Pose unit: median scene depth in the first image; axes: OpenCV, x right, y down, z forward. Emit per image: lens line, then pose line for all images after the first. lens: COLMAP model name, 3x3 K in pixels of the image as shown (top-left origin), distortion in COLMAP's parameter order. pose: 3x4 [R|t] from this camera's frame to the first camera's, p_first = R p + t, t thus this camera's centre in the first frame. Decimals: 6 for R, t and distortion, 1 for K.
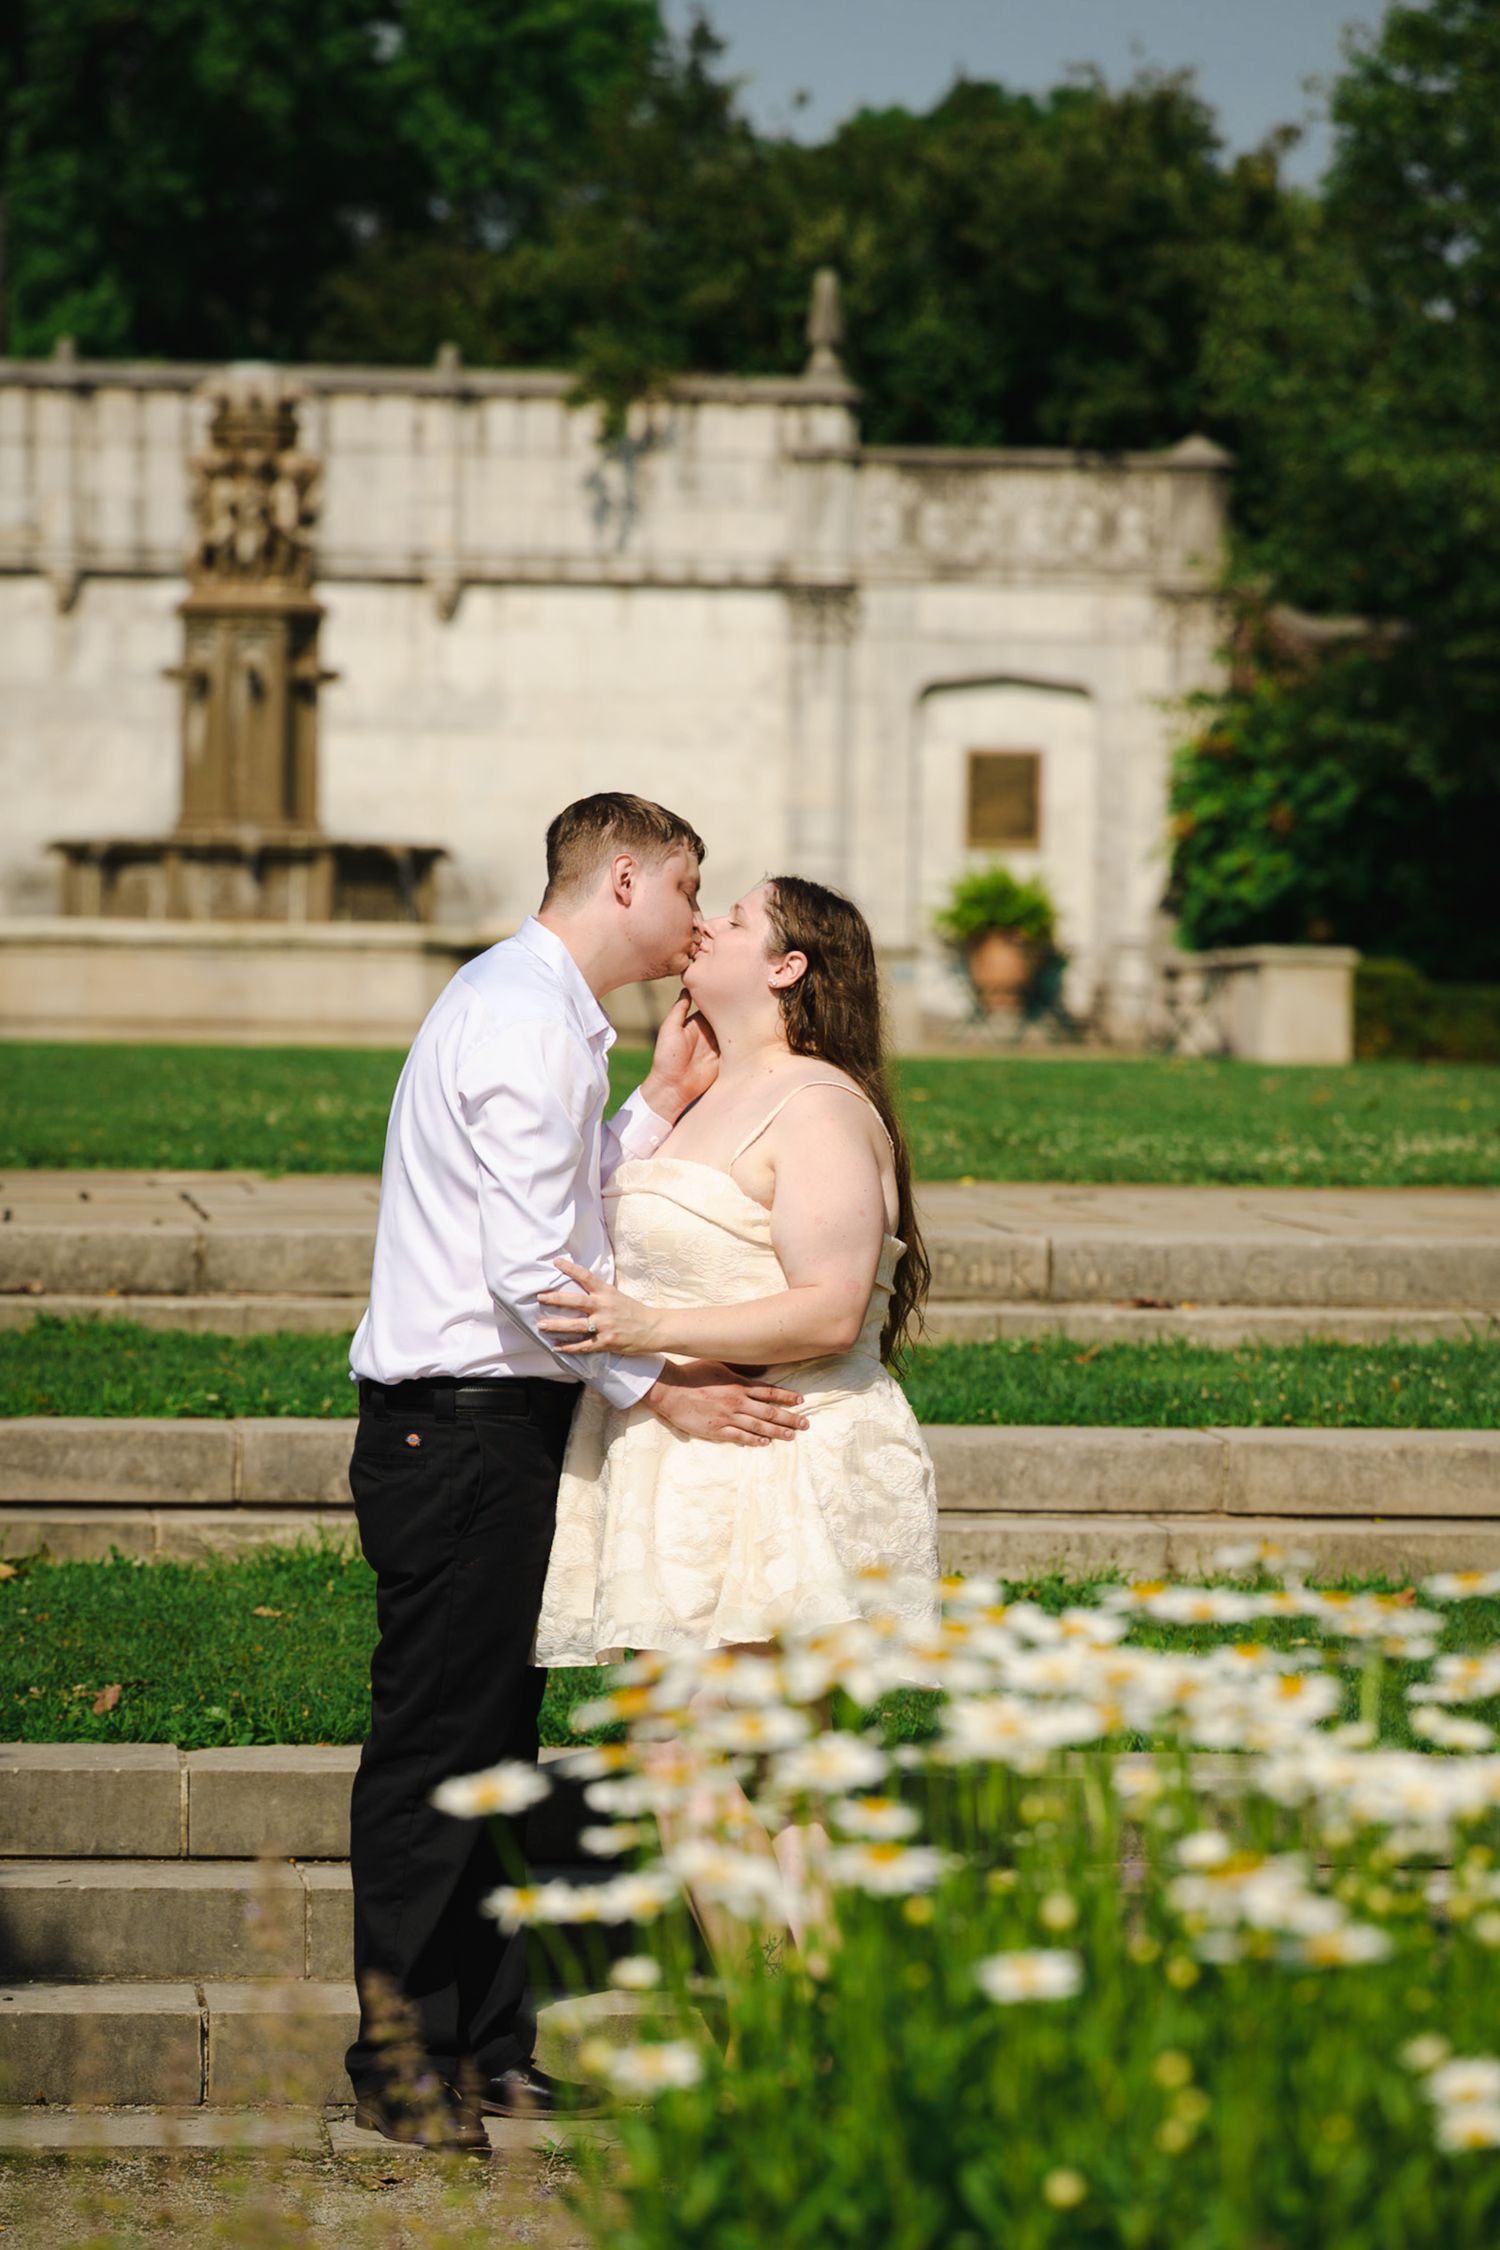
lens RADIAL K [[8395.6, 0, 750.1], [0, 8395.6, 1125.5], [0, 0, 1]] dist [0.281997, 0.000000]
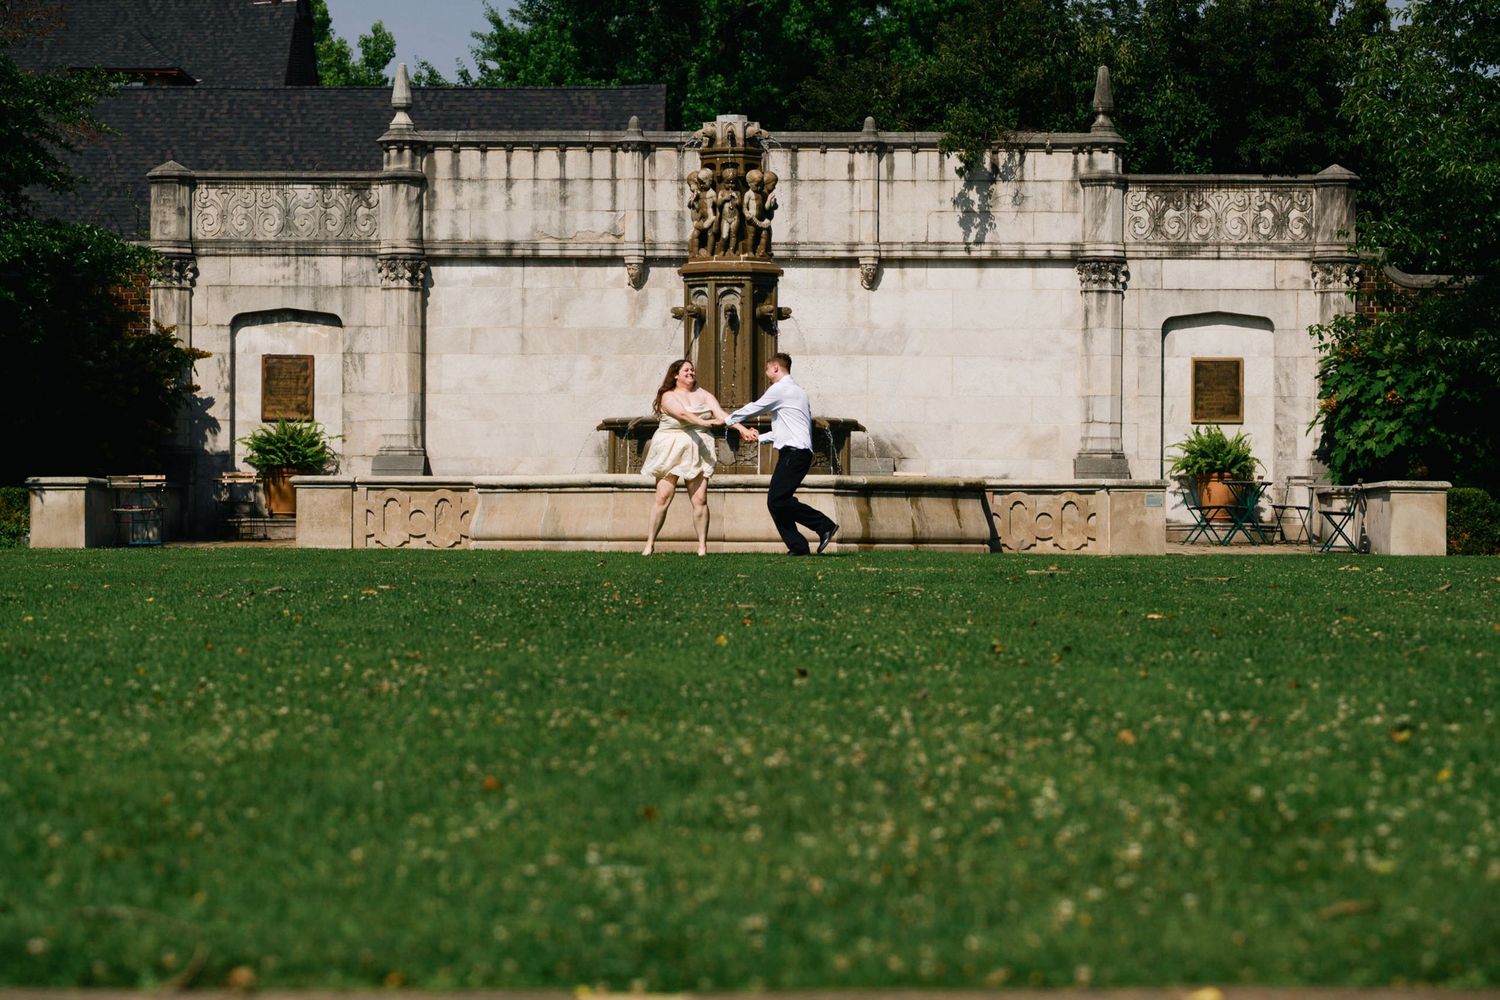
lens RADIAL K [[4256.4, 0, 750.1], [0, 4256.4, 500.0], [0, 0, 1]] dist [0.162733, 0.000000]
pose [[0.996849, -0.012479, -0.078340, 0.004693], [0.011062, 0.999768, -0.018491, -0.003700], [0.078552, 0.017566, 0.996755, 0.179719]]
